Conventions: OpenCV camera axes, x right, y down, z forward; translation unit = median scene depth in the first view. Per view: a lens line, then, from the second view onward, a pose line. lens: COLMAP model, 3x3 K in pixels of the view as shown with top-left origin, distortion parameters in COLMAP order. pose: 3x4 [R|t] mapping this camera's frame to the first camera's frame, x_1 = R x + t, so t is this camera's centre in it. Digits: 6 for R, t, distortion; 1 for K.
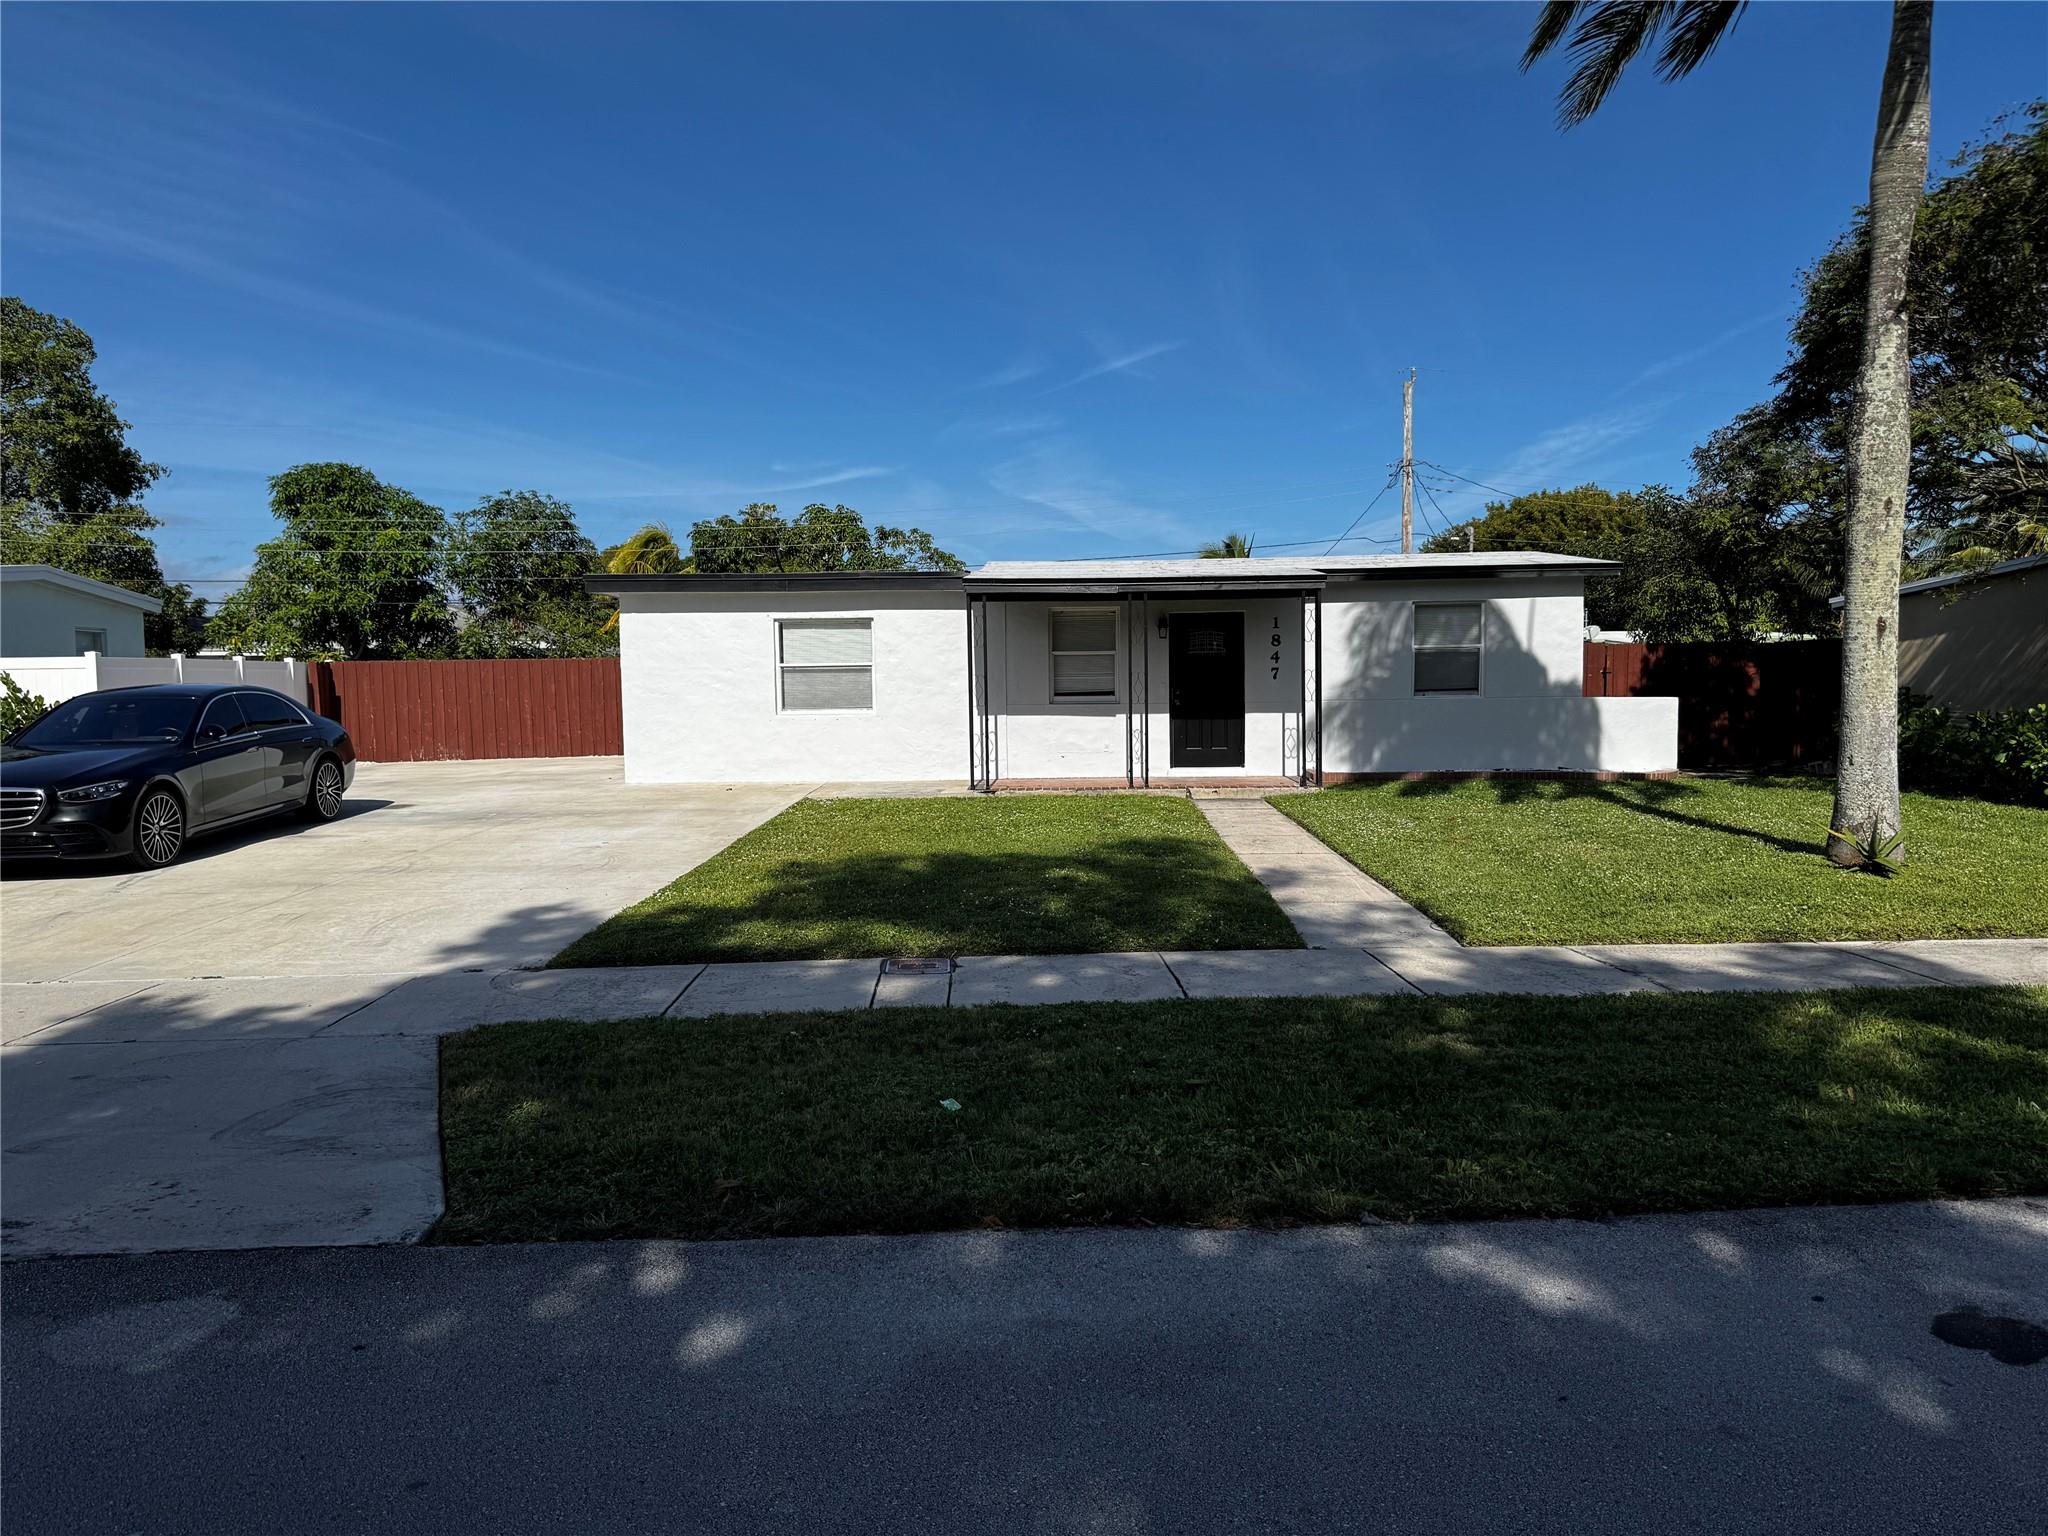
lens RADIAL K [[1449.7, 0, 1024.0], [0, 1449.7, 768.0], [0, 0, 1]] dist [0.098980, -0.145954]
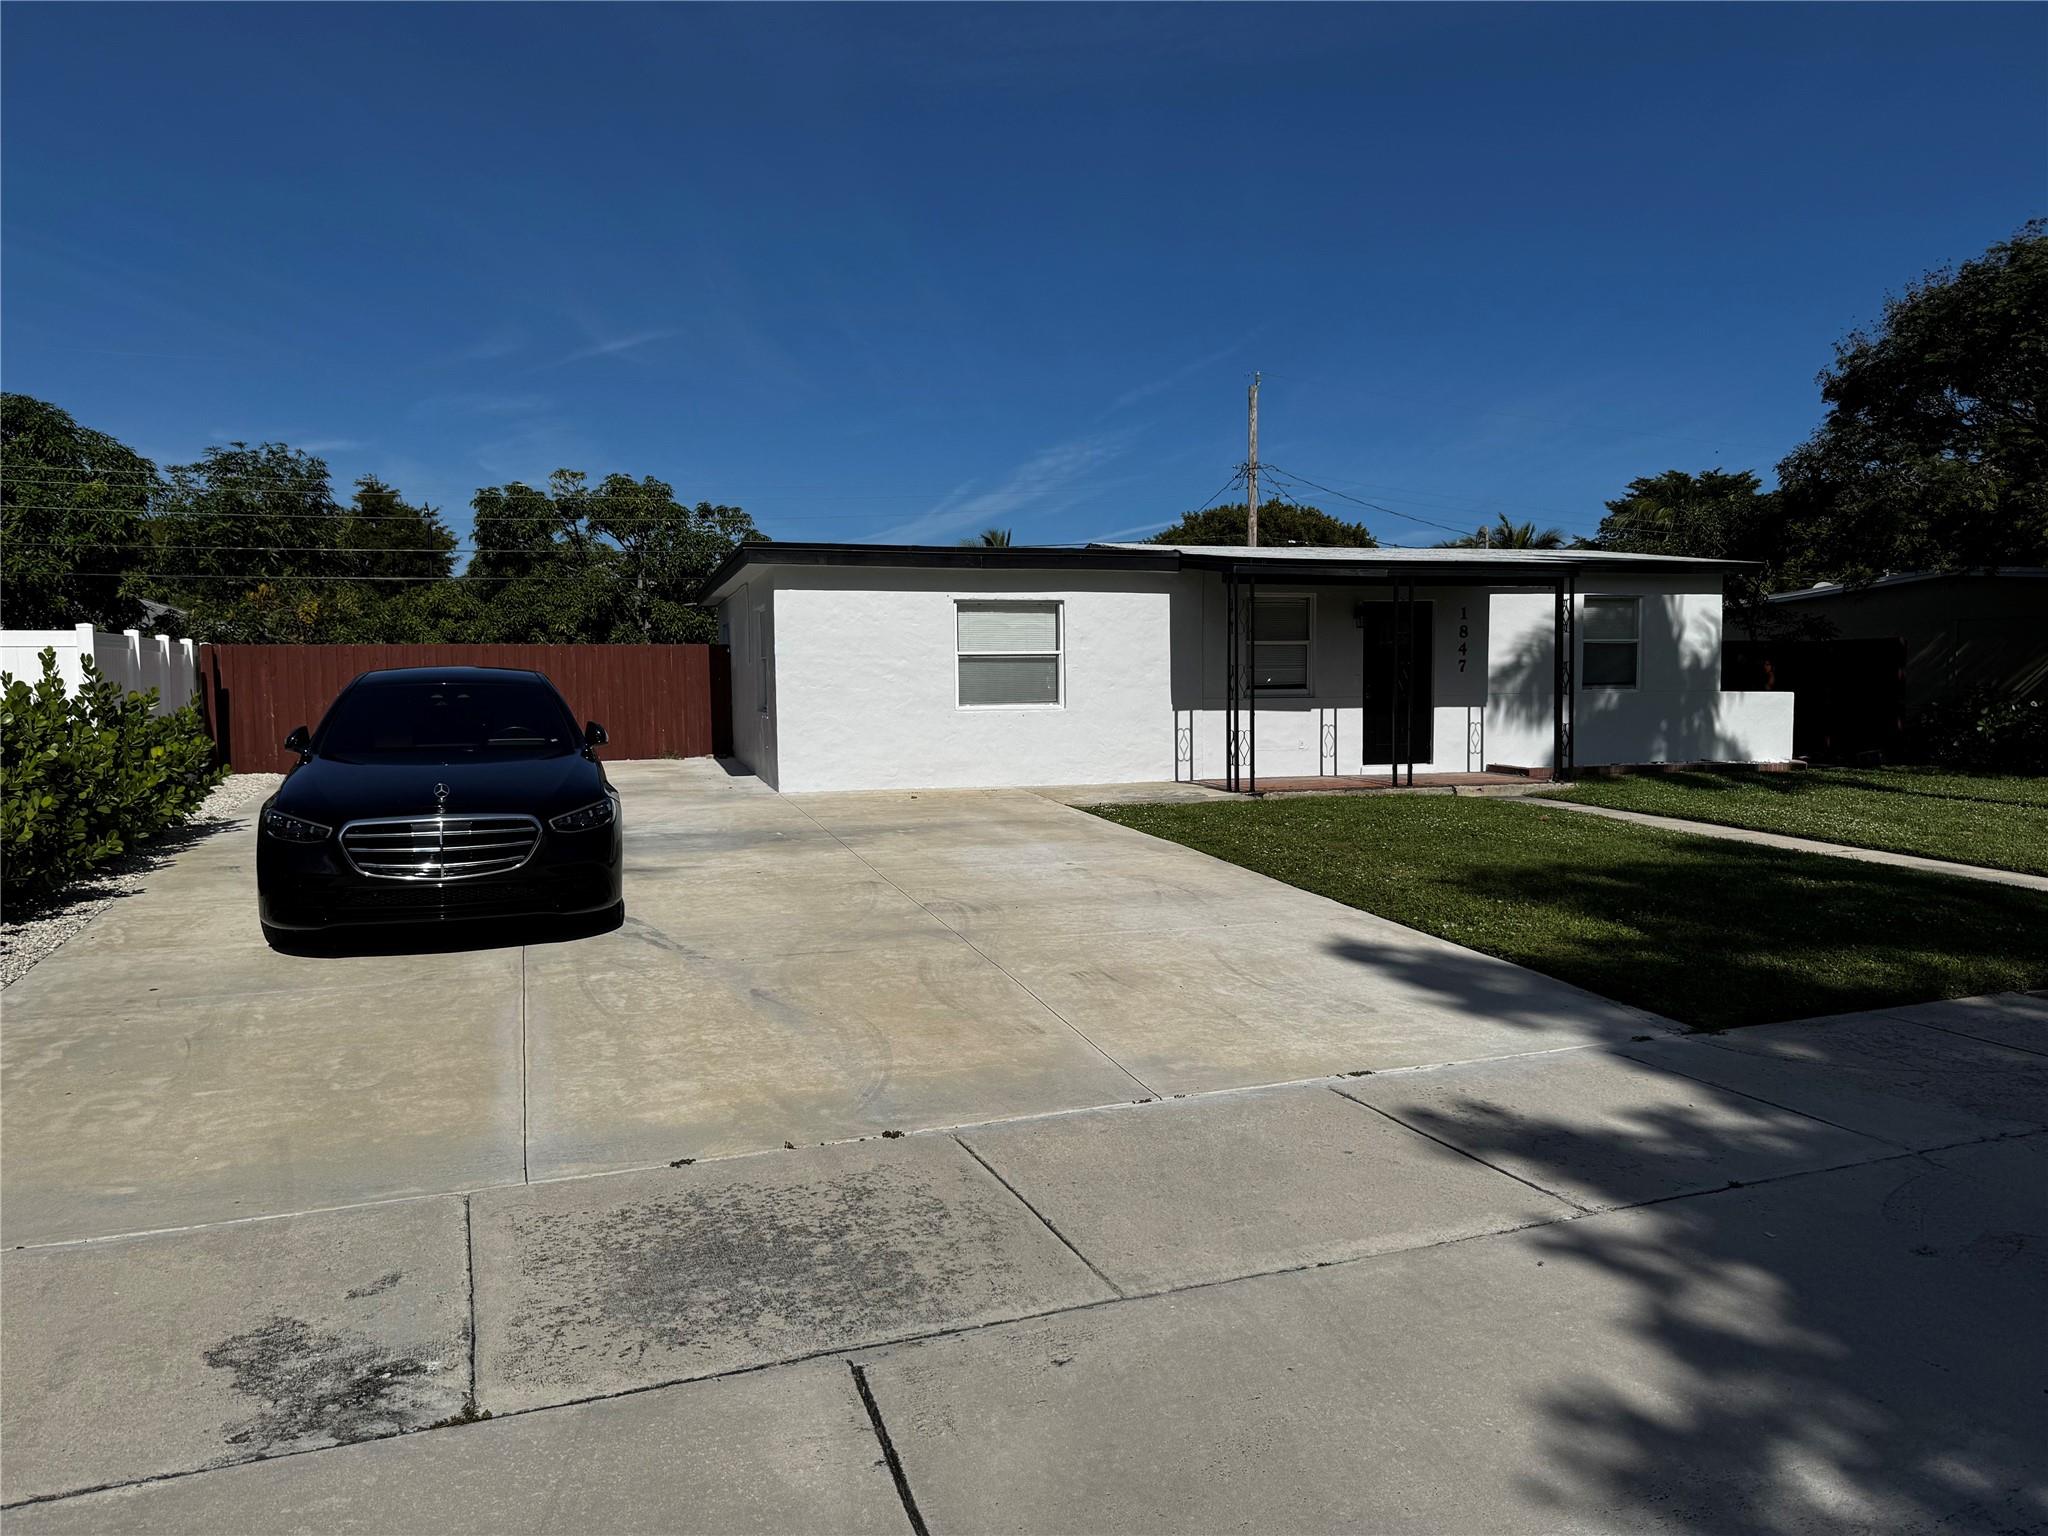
lens RADIAL K [[1449.7, 0, 1024.0], [0, 1449.7, 768.0], [0, 0, 1]] dist [0.098980, -0.145954]
pose [[0.950877, -0.014167, 0.309244, -0.401400], [0.014012, 0.999898, 0.002722, -0.004156], [-0.309251, 0.001745, 0.950979, 0.168612]]
